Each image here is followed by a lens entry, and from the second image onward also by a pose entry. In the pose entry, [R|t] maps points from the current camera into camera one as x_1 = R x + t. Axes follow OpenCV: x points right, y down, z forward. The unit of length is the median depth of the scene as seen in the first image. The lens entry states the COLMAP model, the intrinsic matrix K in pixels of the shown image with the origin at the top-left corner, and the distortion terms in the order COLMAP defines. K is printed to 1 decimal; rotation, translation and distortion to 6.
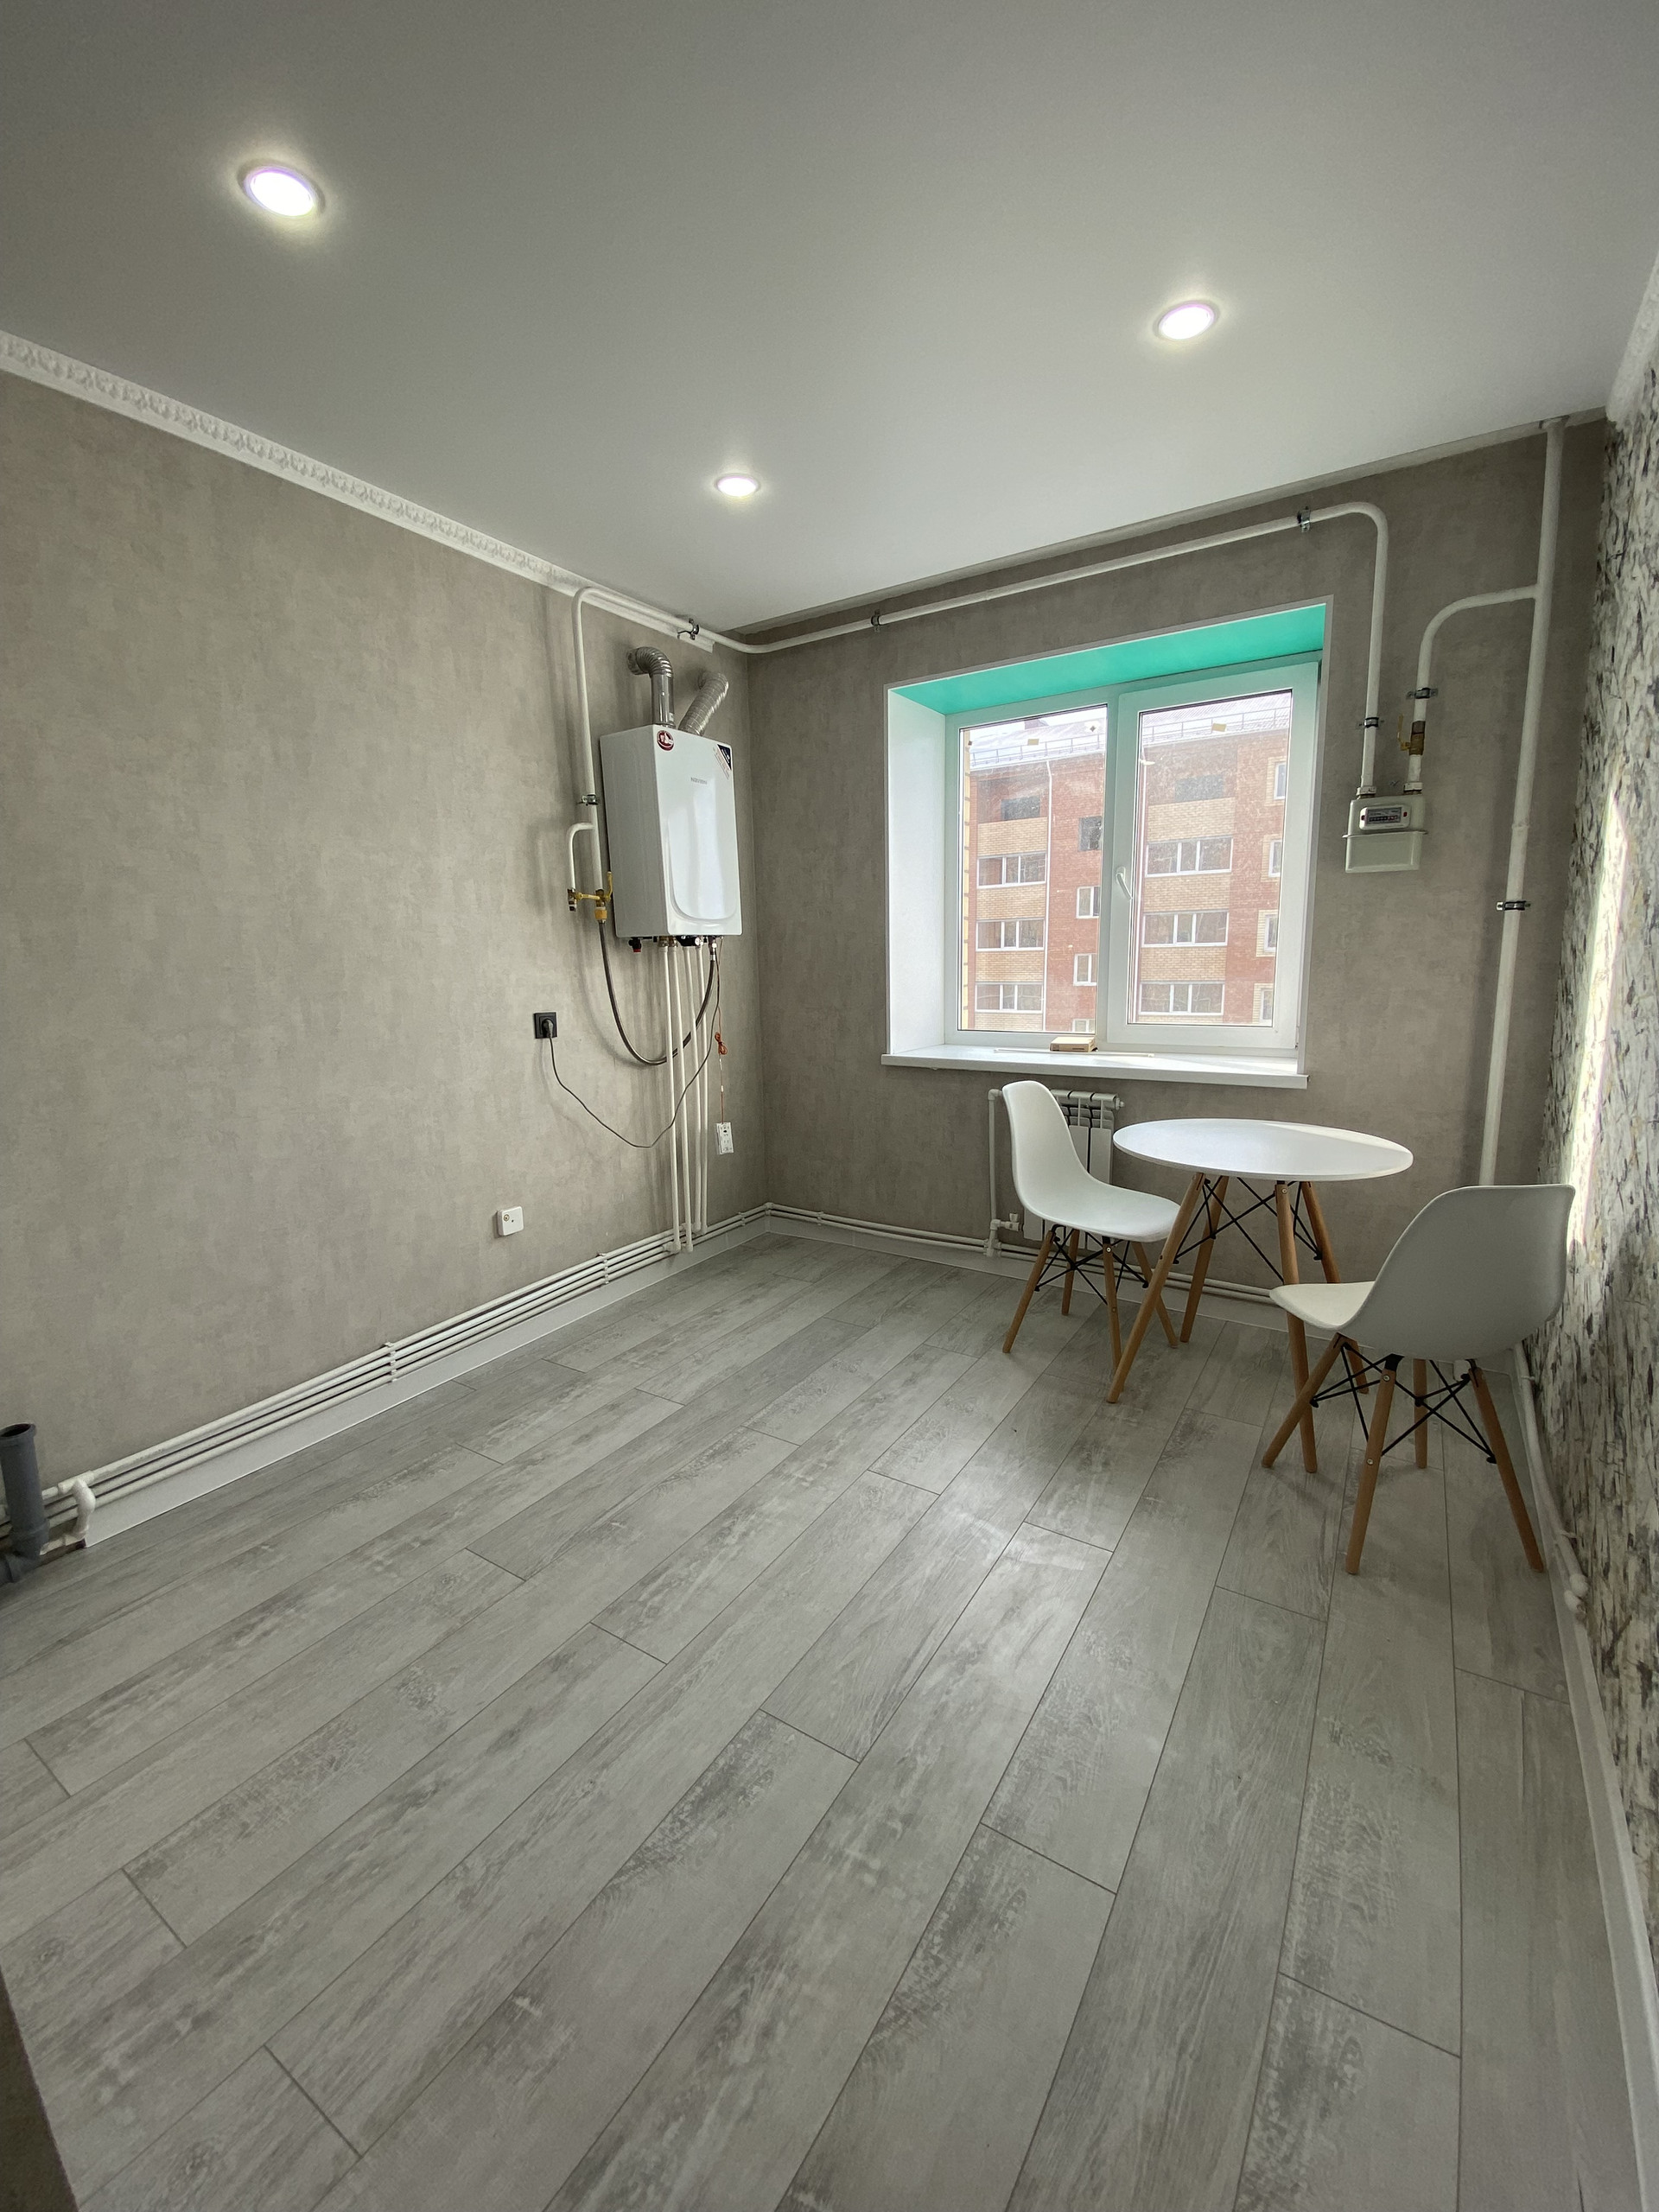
lens RADIAL K [[875.7, 0, 829.5], [0, 875.7, 1106.0], [0, 0, 1]] dist [-0.010827, -0.000226]
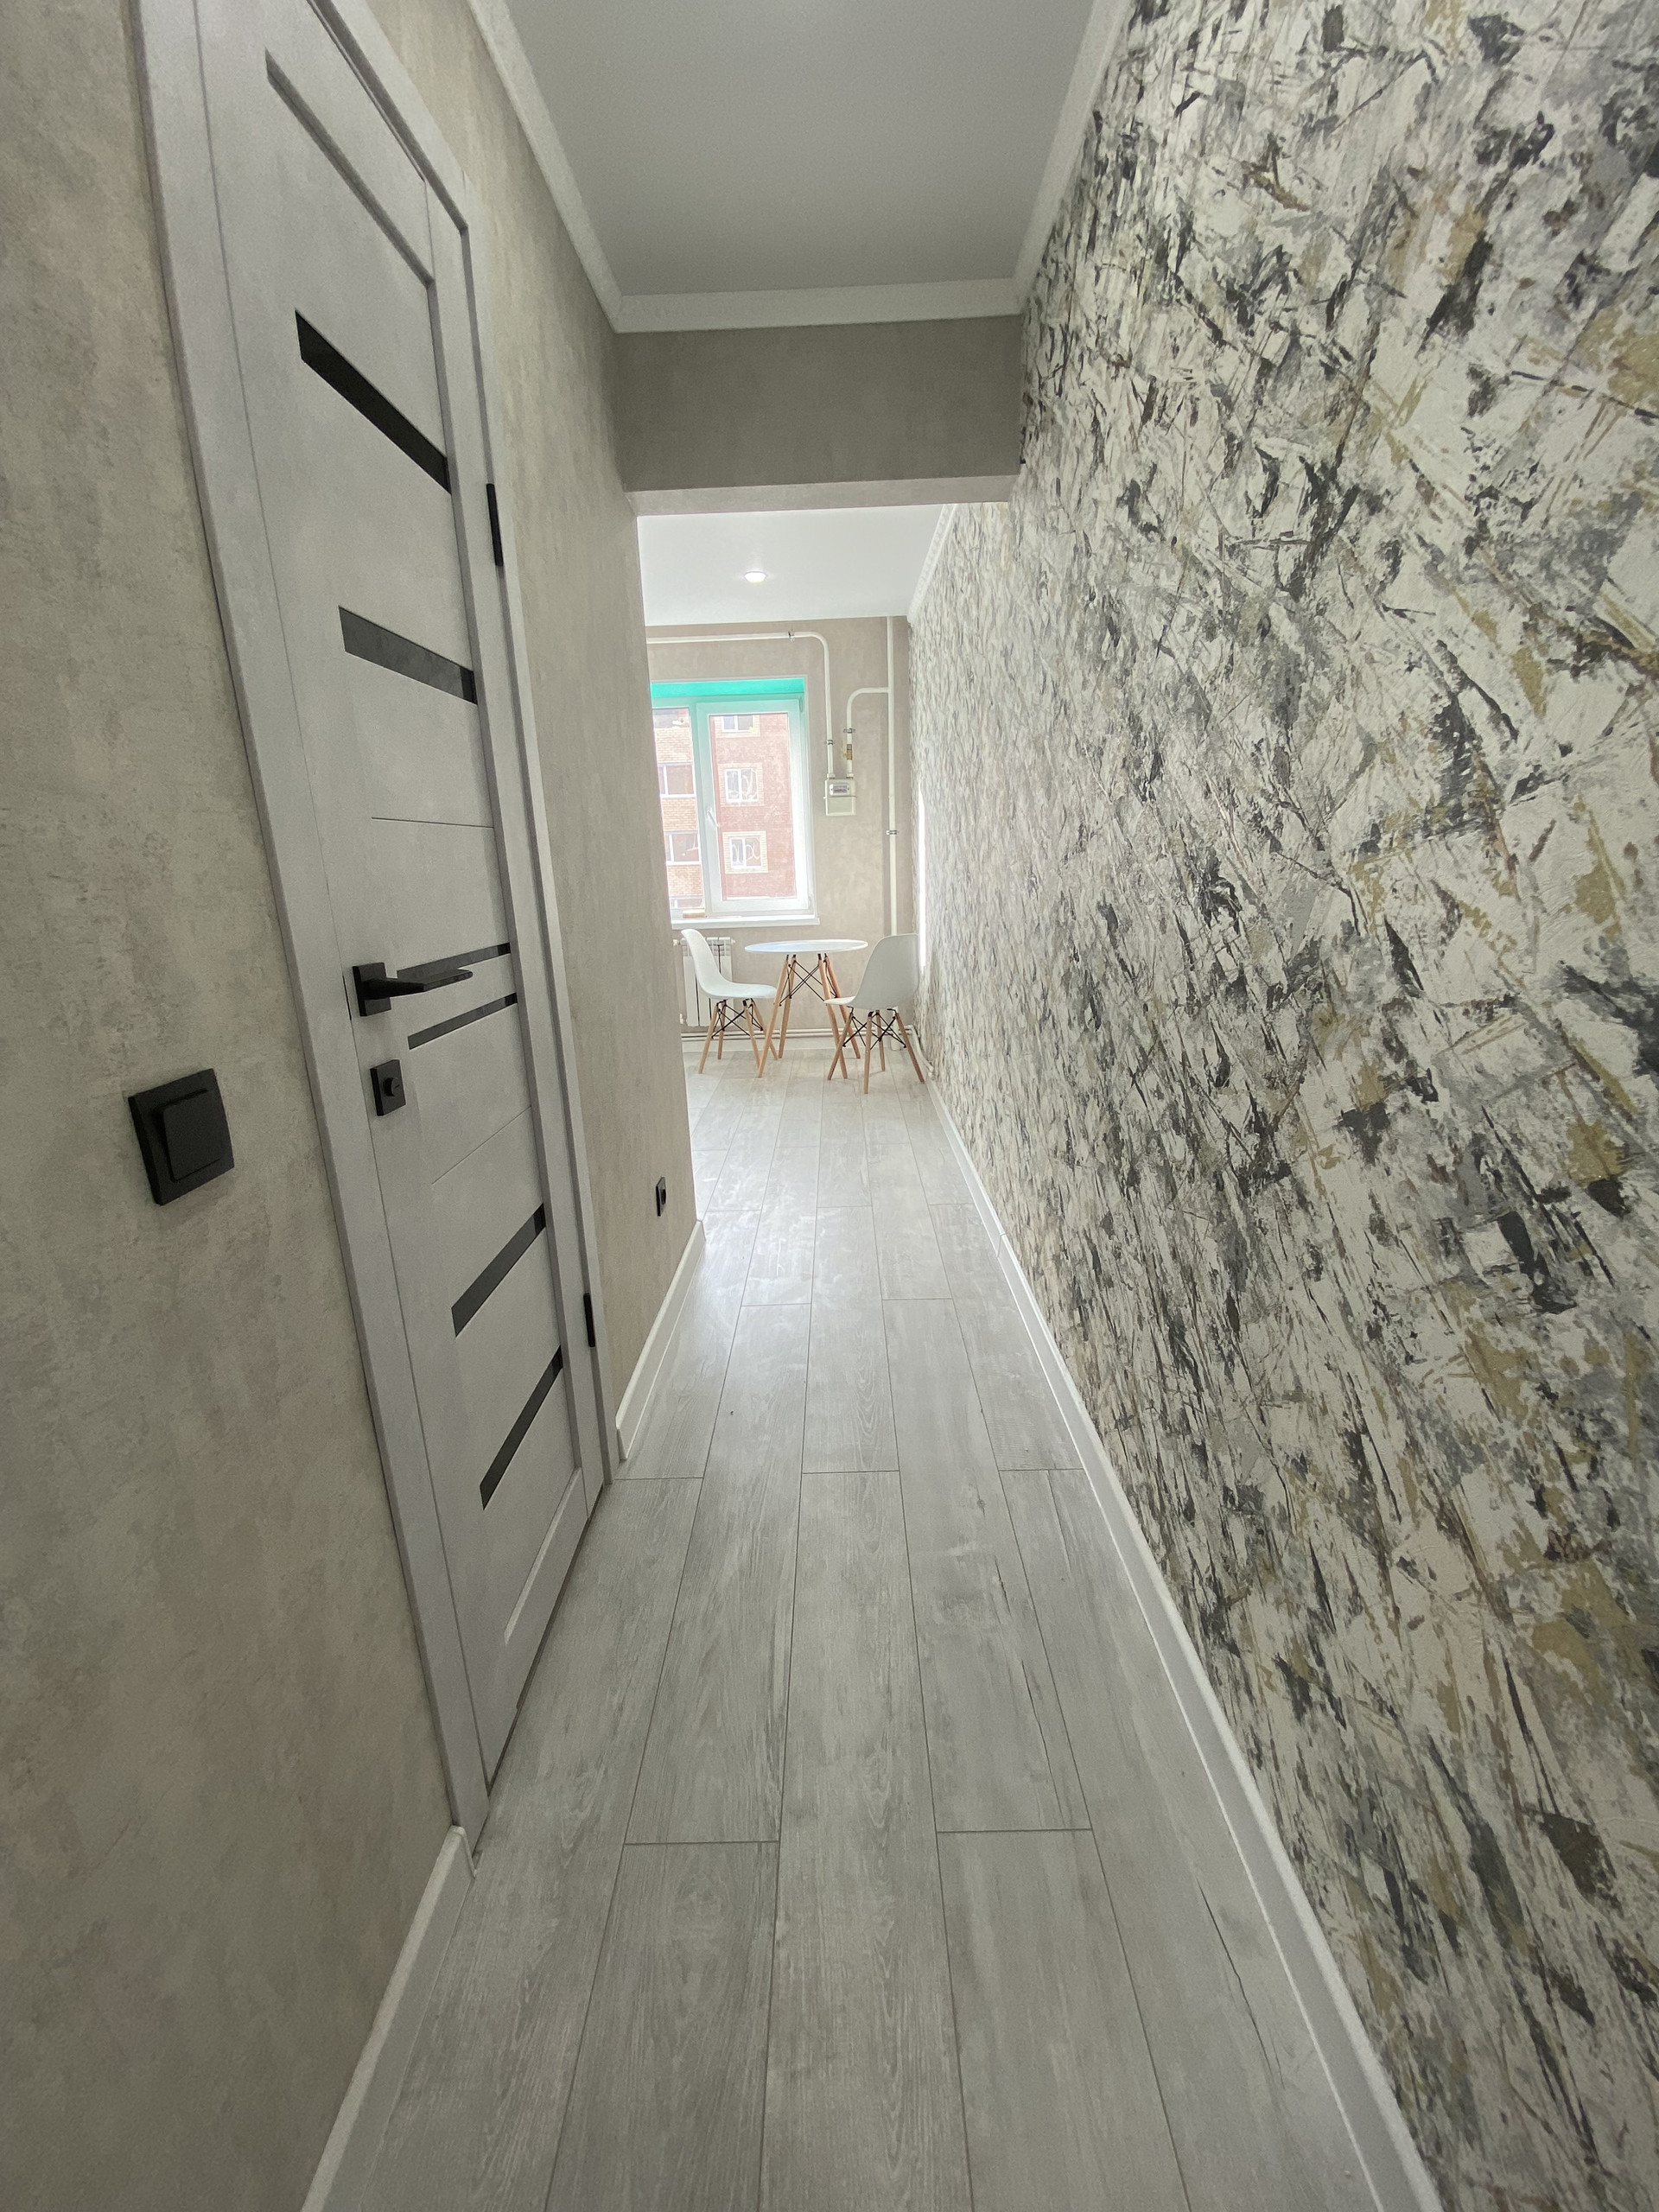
lens RADIAL K [[875.7, 0, 829.5], [0, 875.7, 1106.0], [0, 0, 1]] dist [-0.010827, -0.000226]
pose [[0.841283, -0.150813, 0.519133, -0.623887], [0.103693, 0.987485, 0.118833, 0.178765], [-0.530557, -0.046142, 0.846392, -0.848855]]
